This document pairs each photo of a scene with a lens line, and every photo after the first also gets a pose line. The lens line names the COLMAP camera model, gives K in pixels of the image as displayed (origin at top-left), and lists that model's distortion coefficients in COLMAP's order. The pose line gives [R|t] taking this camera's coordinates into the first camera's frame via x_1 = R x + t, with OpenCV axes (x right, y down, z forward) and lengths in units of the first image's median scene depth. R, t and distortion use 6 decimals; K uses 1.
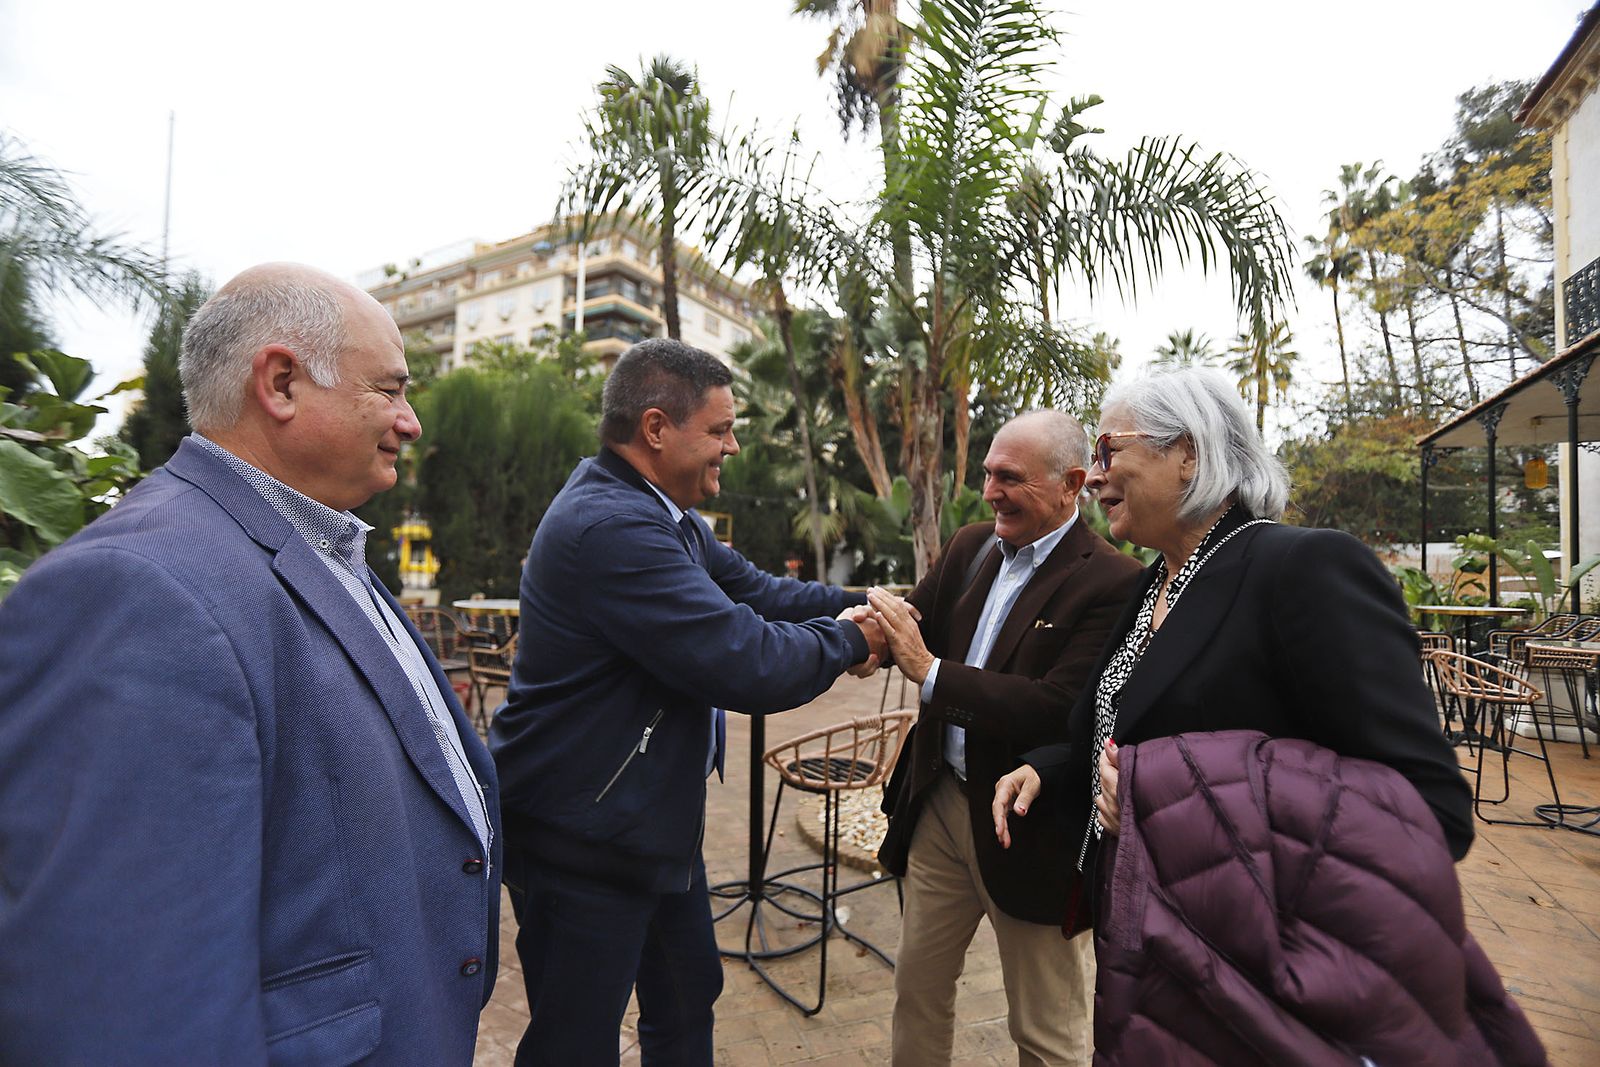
lens RADIAL K [[726.9, 0, 795.4], [0, 726.9, 536.5], [0, 0, 1]] dist [-0.082998, 0.033450]
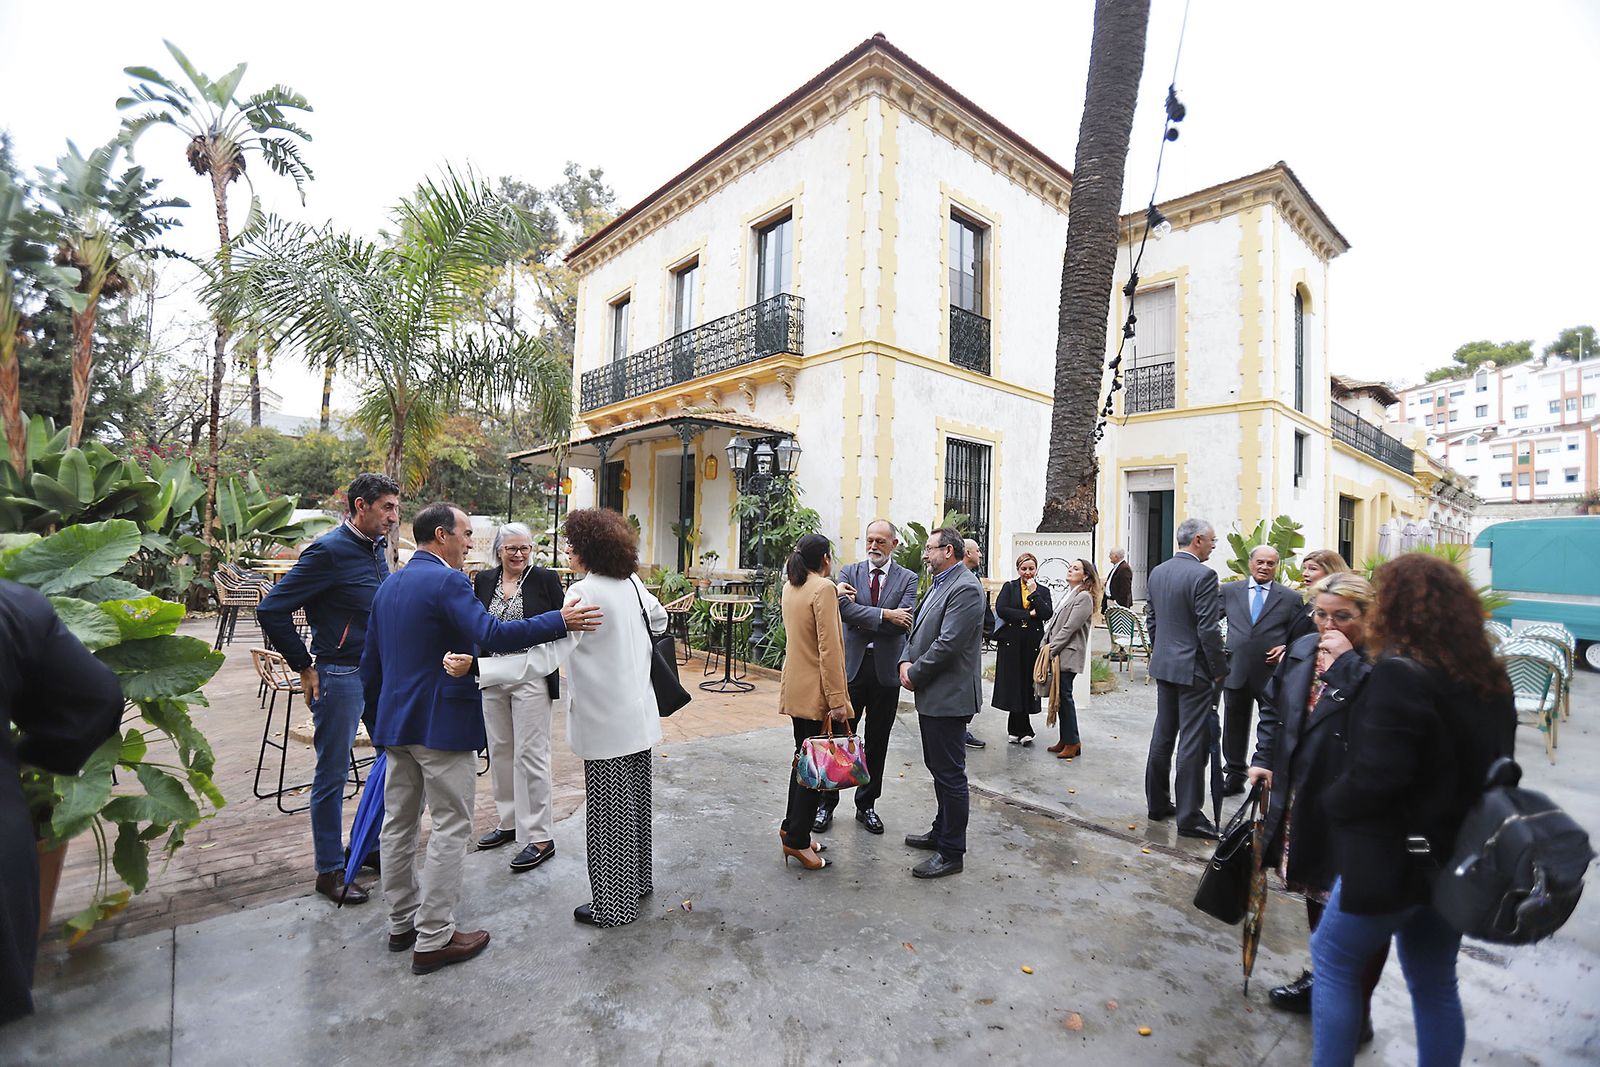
lens RADIAL K [[724.2, 0, 795.4], [0, 724.2, 536.9], [0, 0, 1]] dist [-0.077595, 0.032321]
pose [[0.344734, 0.001032, 0.938700, -0.176268], [-0.060350, 0.997955, 0.021066, -0.016966], [-0.936758, -0.063913, 0.344091, -0.064260]]
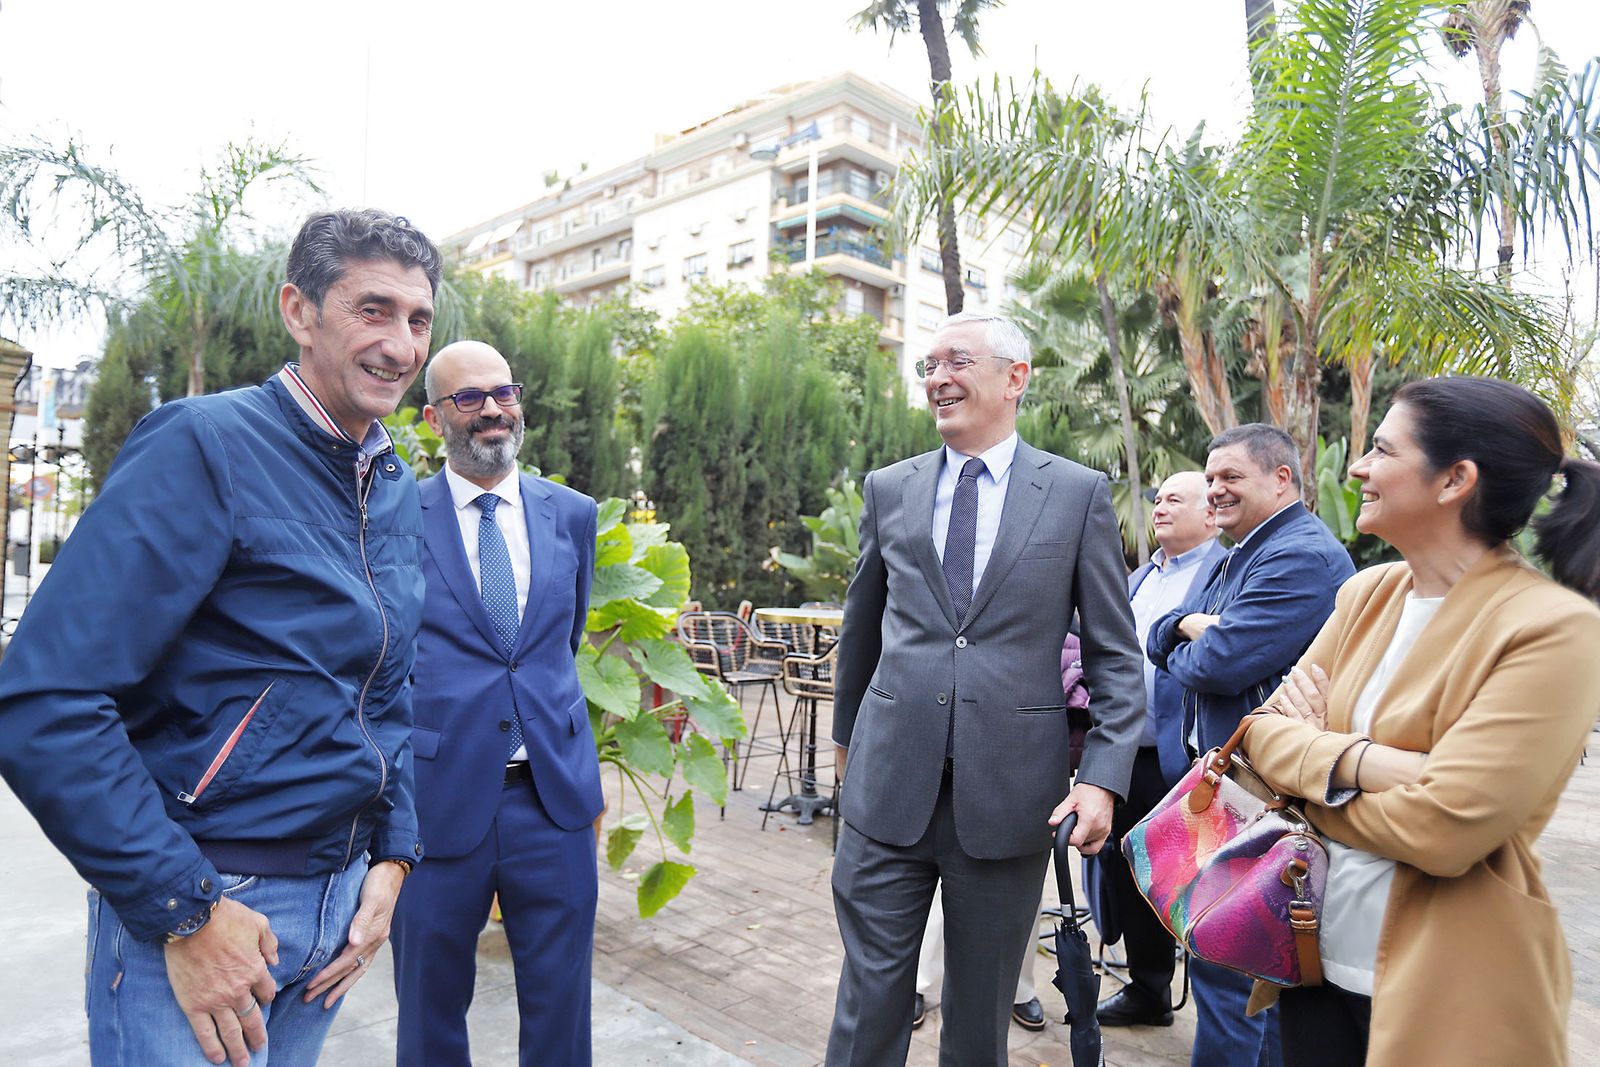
lens RADIAL K [[1050.2, 0, 794.5], [0, 1050.2, 538.0], [0, 0, 1]] dist [-0.071840, 0.076559]
pose [[0.961307, 0.008496, -0.275347, -0.009807], [-0.005197, 0.999906, 0.012710, -0.004207], [0.275429, -0.010787, 0.961261, -0.064943]]
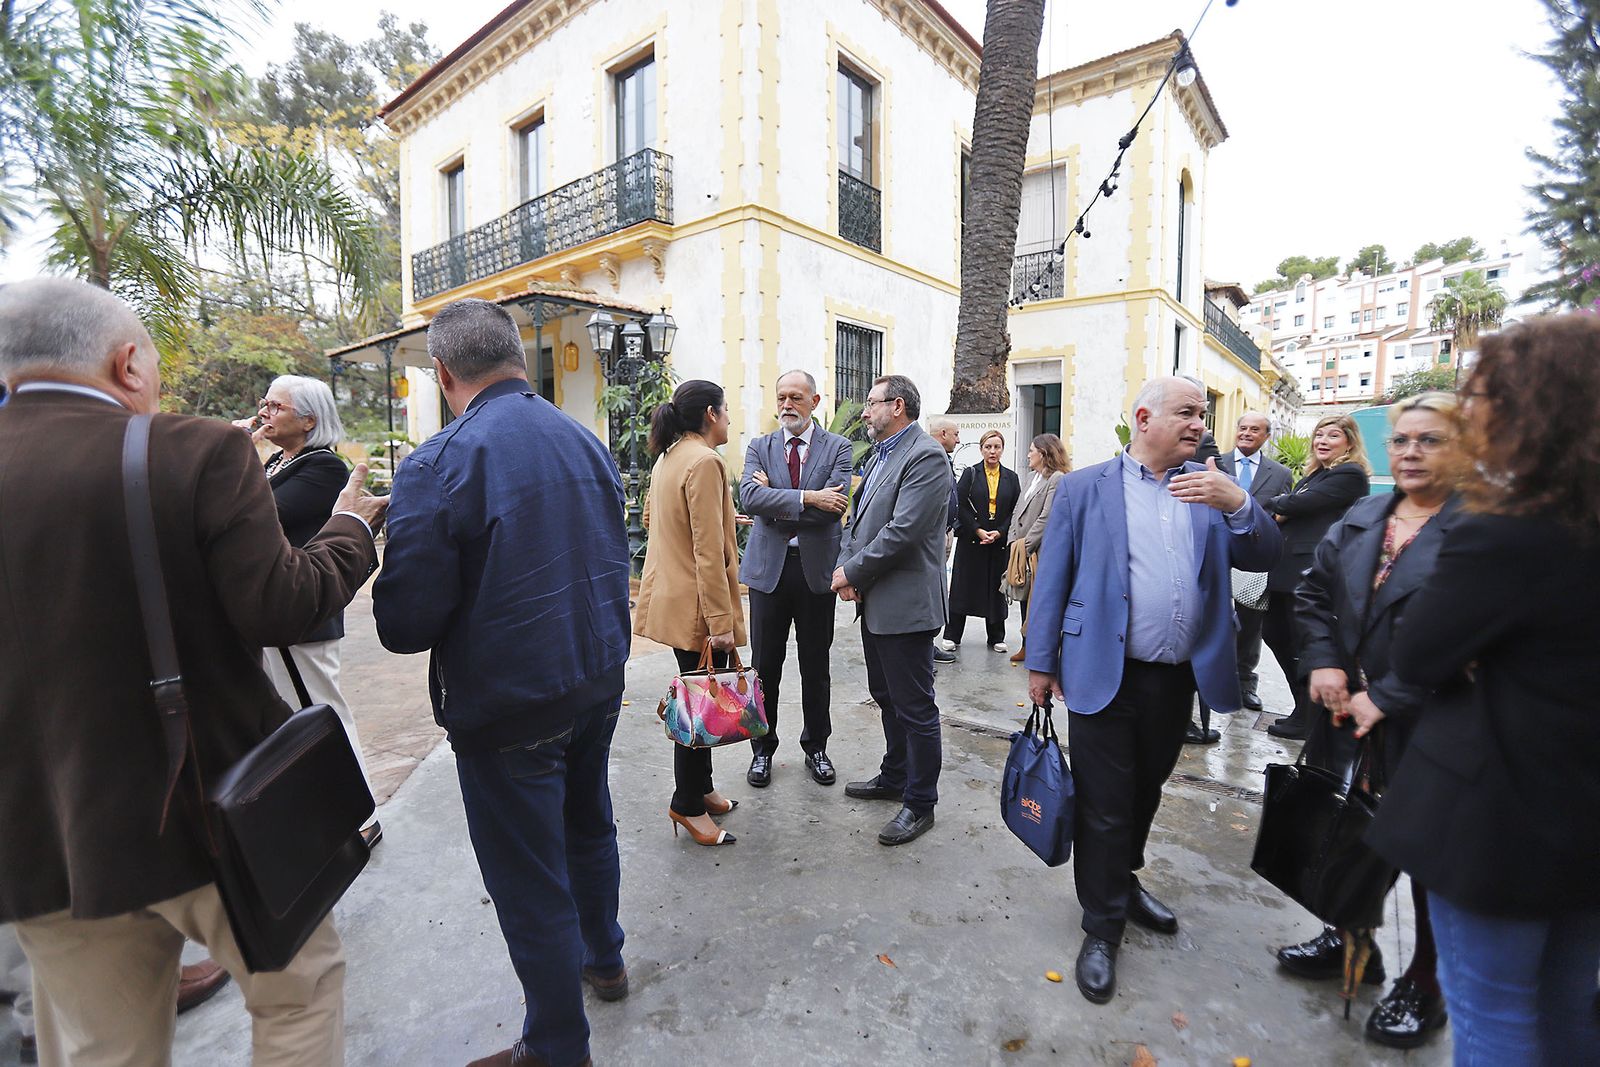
lens RADIAL K [[721.5, 0, 796.0], [0, 721.5, 539.8], [0, 0, 1]] dist [-0.075999, 0.031344]
pose [[0.175543, -0.129978, 0.975854, -0.126904], [-0.039528, 0.989516, 0.138909, -0.005398], [-0.983678, -0.062958, 0.168565, -0.042589]]
